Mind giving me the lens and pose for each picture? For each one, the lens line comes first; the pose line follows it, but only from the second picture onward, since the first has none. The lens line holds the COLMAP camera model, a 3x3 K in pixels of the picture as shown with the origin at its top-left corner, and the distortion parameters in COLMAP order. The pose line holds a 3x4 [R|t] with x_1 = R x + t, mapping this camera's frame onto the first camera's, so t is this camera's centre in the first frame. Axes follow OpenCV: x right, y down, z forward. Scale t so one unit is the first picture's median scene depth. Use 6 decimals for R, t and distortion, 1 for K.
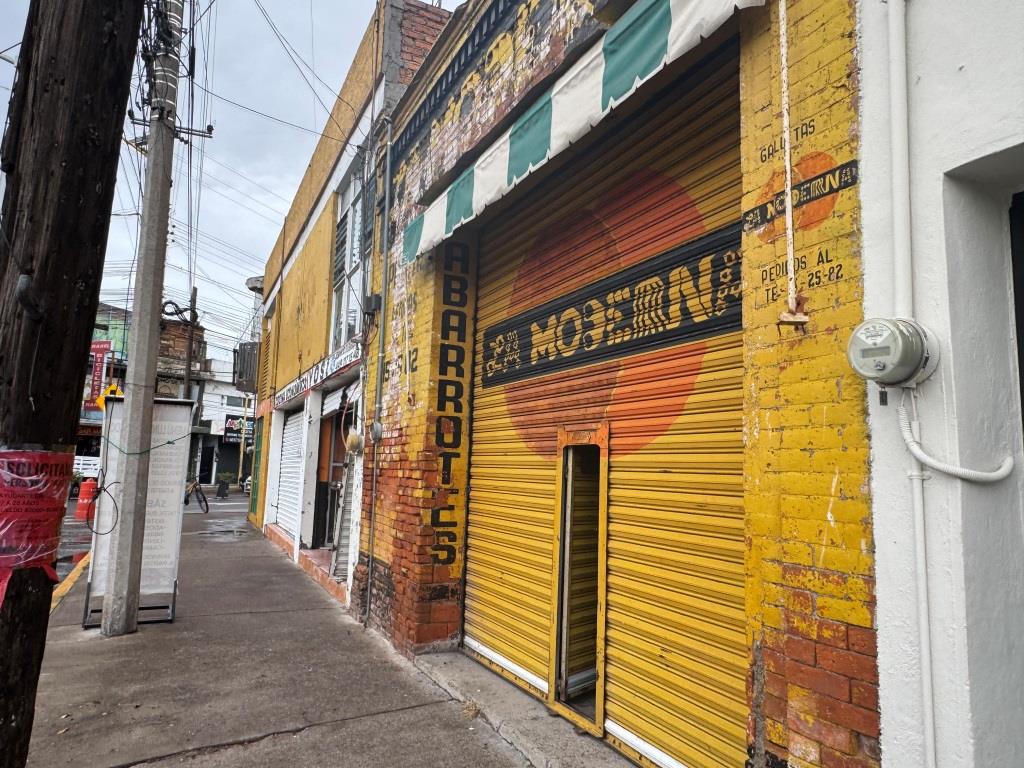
lens RADIAL K [[706.3, 0, 513.2], [0, 706.3, 376.5], [0, 0, 1]] dist [-0.005917, 0.006402]
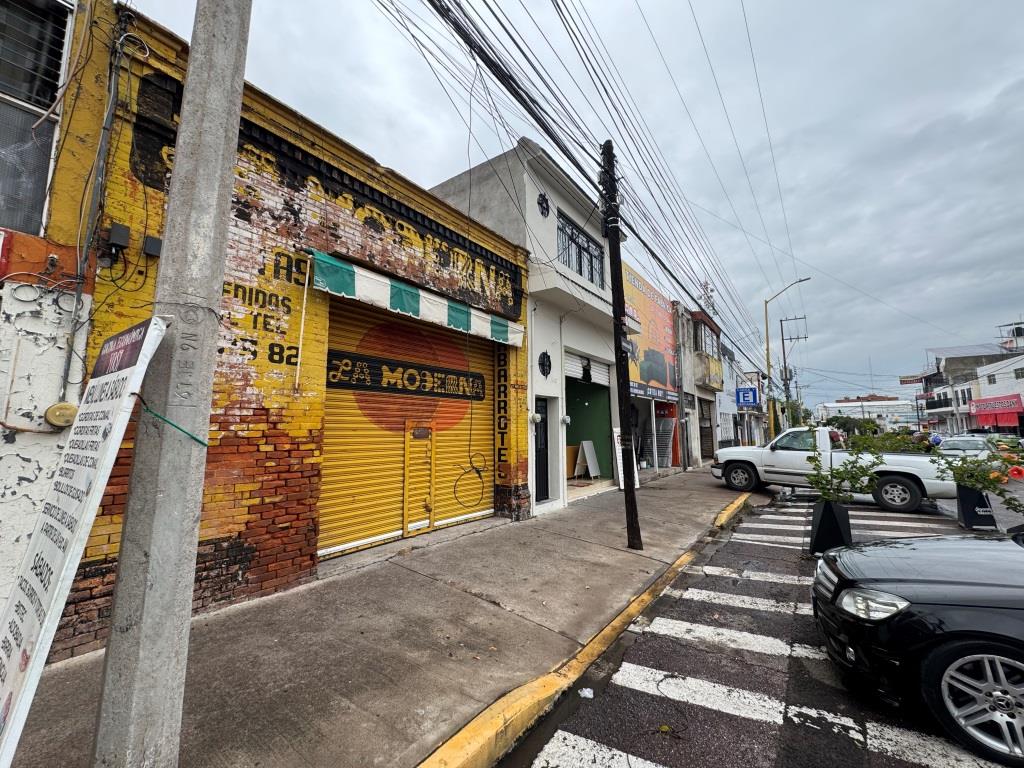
lens RADIAL K [[407.1, 0, 512.1], [0, 407.1, 381.9], [0, 0, 1]] dist [-0.002583, 0.000619]
pose [[-0.463801, 0.076808, 0.882604, -1.388111], [-0.126181, 0.980352, -0.151622, 0.120104], [-0.876908, -0.181690, -0.444996, 1.418209]]
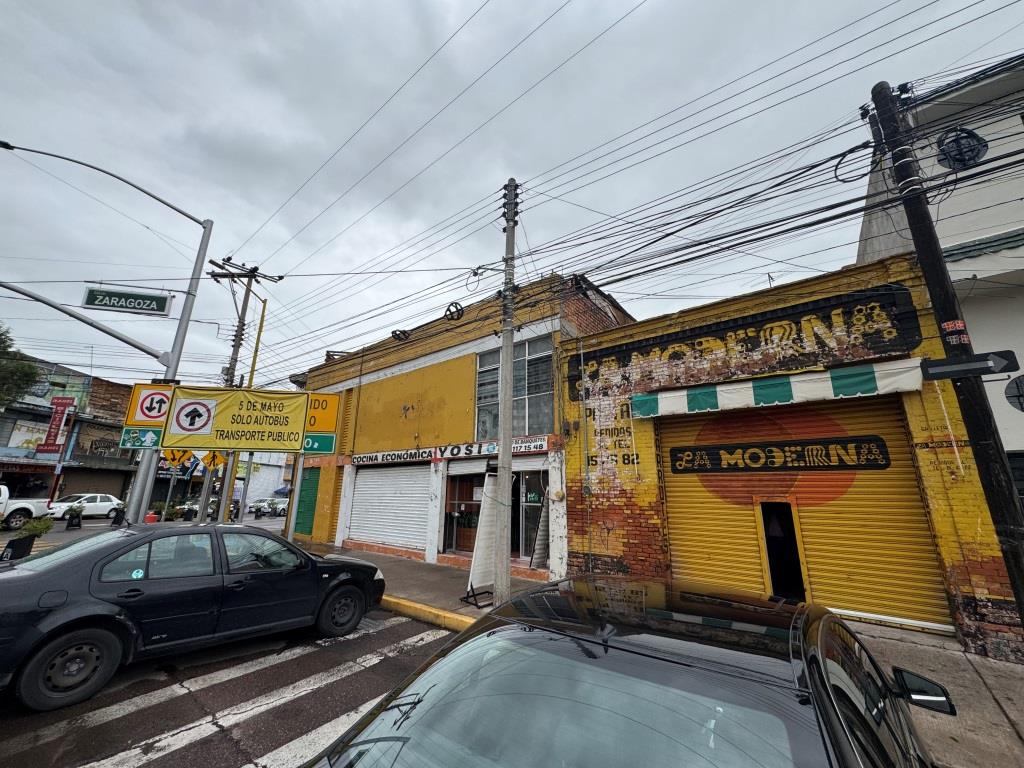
lens RADIAL K [[407.1, 0, 511.9], [0, 407.1, 382.4], [0, 0, 1]] dist [-0.002583, 0.000619]
pose [[0.900814, 0.098983, 0.422773, -1.537862], [-0.044138, 0.989500, -0.137625, -0.099261], [-0.431957, 0.105314, 0.895725, -0.008918]]
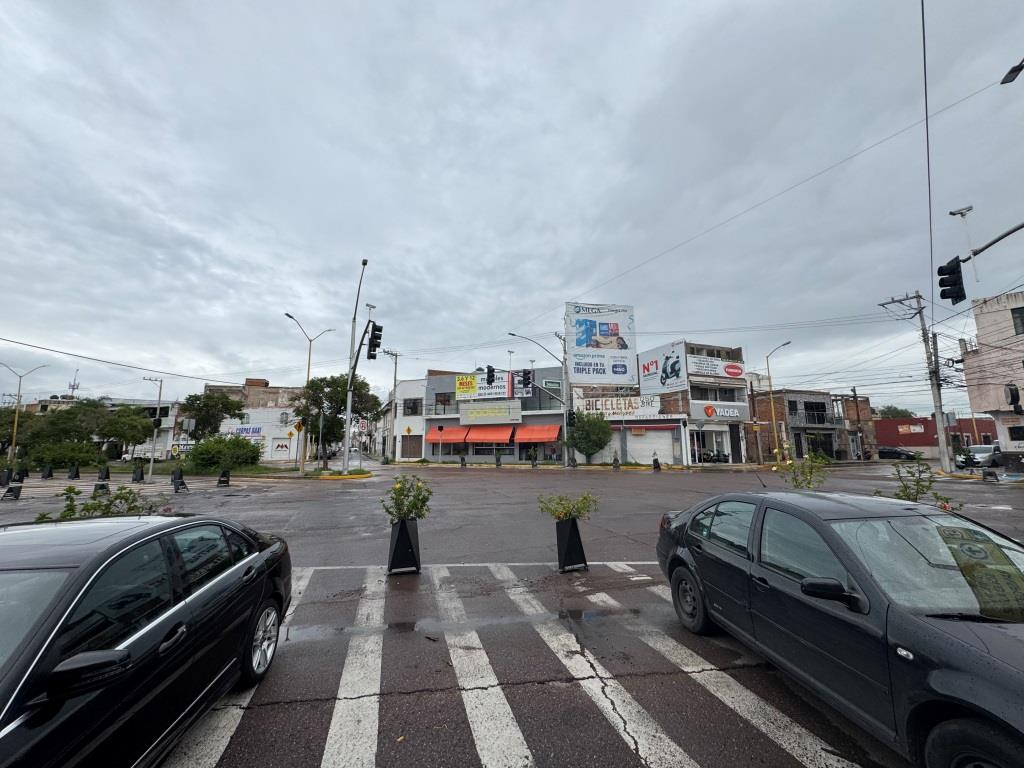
lens RADIAL K [[407.1, 0, 511.8], [0, 407.1, 381.7], [0, 0, 1]] dist [-0.002583, 0.000619]
pose [[-0.322504, -0.185066, -0.928301, -0.739735], [0.123067, 0.964179, -0.234973, 0.087875], [0.938534, -0.190023, -0.288176, 1.243230]]
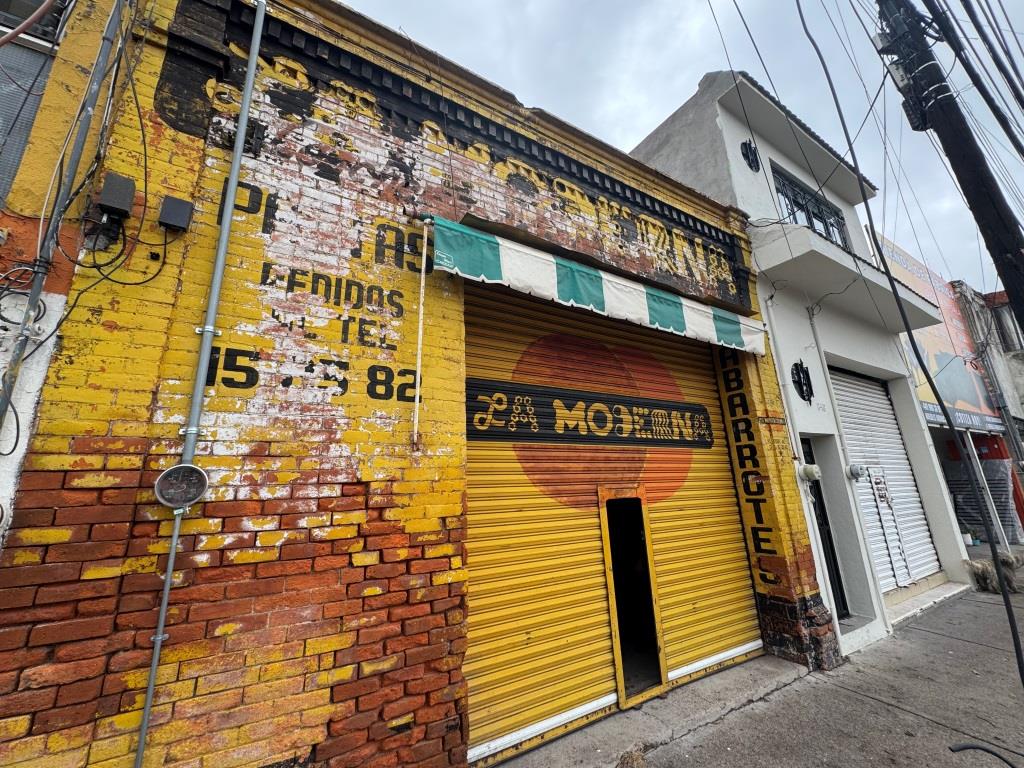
lens RADIAL K [[407.1, 0, 511.8], [0, 407.1, 382.6], [0, 0, 1]] dist [-0.002583, 0.000619]
pose [[-0.089416, 0.232323, 0.968520, -0.803923], [-0.096824, 0.965782, -0.240605, 0.092467], [-0.991277, -0.115290, -0.063862, 1.346380]]
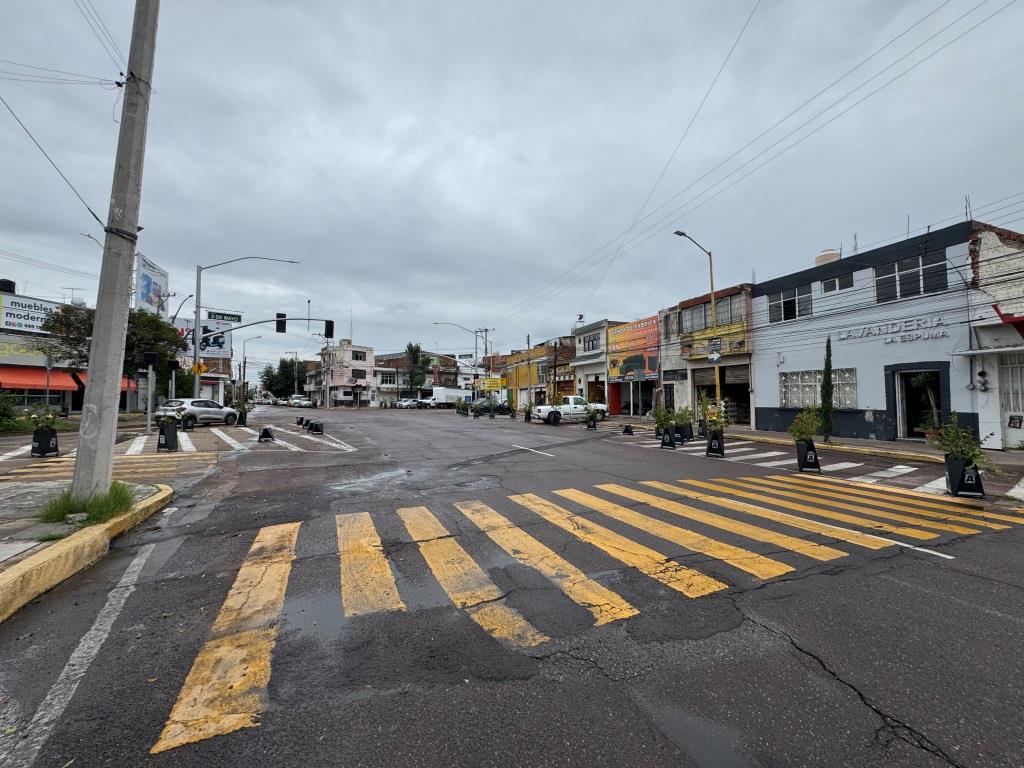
lens RADIAL K [[407.1, 0, 511.8], [0, 407.1, 384.9], [0, 0, 1]] dist [-0.002583, 0.000619]
pose [[0.994398, -0.042311, -0.096864, -0.277596], [0.051732, 0.993947, 0.096913, -1.121274], [0.092177, -0.101381, 0.990568, -8.270918]]
